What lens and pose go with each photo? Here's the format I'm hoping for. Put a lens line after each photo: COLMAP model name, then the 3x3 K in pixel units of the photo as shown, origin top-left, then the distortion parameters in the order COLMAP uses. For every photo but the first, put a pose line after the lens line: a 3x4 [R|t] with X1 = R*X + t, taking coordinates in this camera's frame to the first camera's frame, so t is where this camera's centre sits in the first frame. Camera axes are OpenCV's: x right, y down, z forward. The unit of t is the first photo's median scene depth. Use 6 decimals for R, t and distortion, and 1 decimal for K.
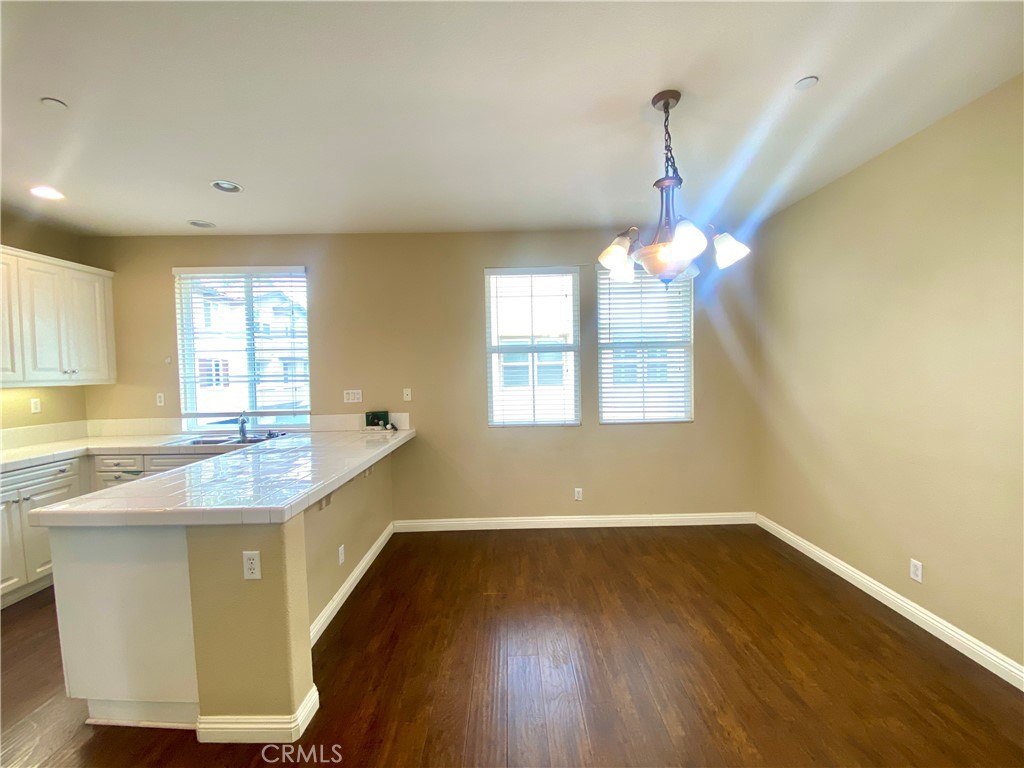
lens RADIAL K [[415.1, 0, 512.0], [0, 415.1, 384.0], [0, 0, 1]] dist [0.031905, -0.024056]
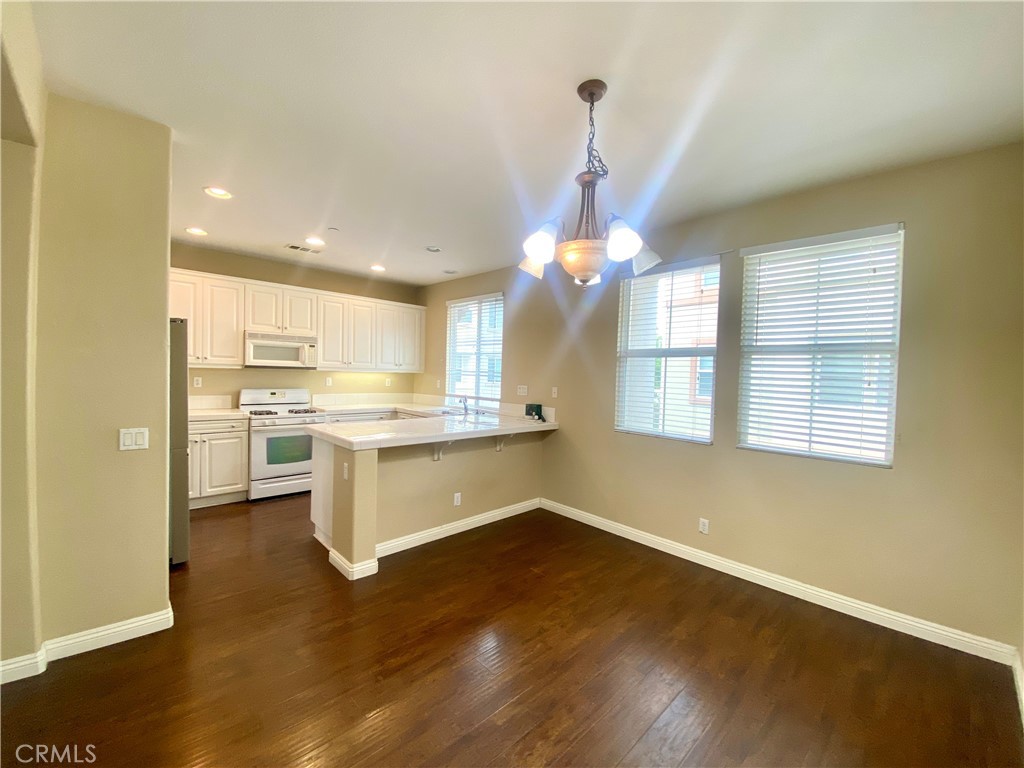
lens RADIAL K [[415.1, 0, 512.0], [0, 415.1, 384.0], [0, 0, 1]] dist [0.031905, -0.024056]
pose [[0.675312, 0.059048, -0.735165, 0.519664], [-0.068379, 0.997509, 0.017308, -0.009927], [0.734355, 0.038582, 0.677668, 0.129750]]
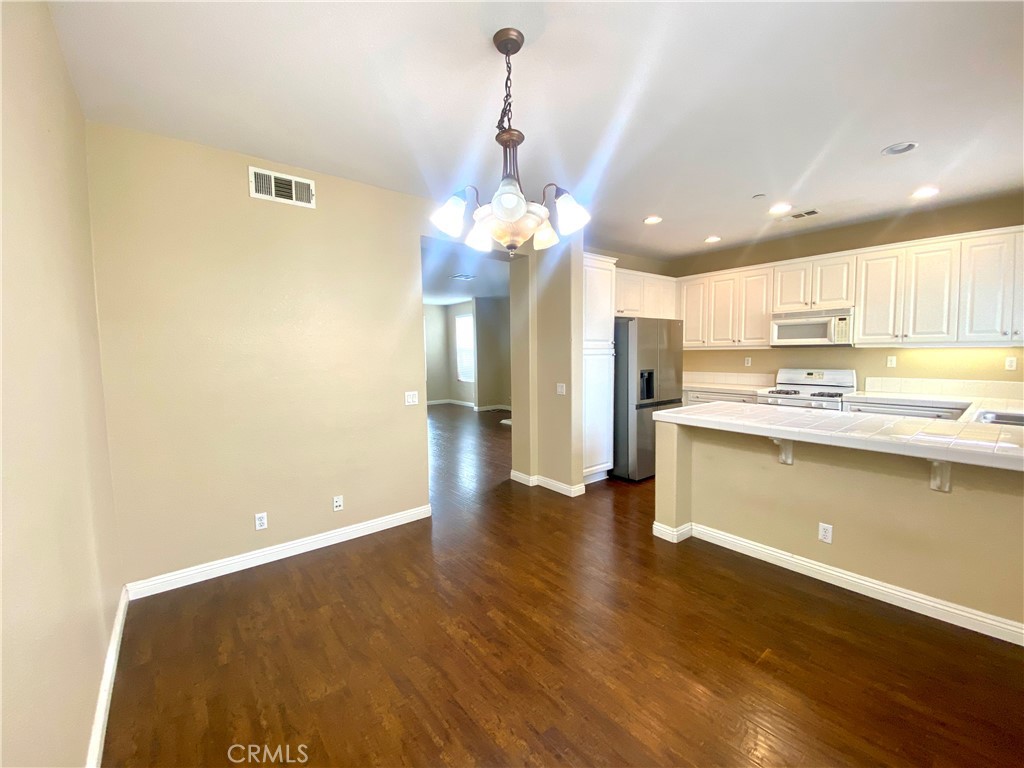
lens RADIAL K [[415.1, 0, 512.0], [0, 415.1, 384.0], [0, 0, 1]] dist [0.031905, -0.024056]
pose [[-0.792271, 0.078557, -0.605092, 0.507341], [0.009085, 0.993086, 0.117034, -0.030882], [0.610102, 0.087225, -0.787507, 0.935609]]
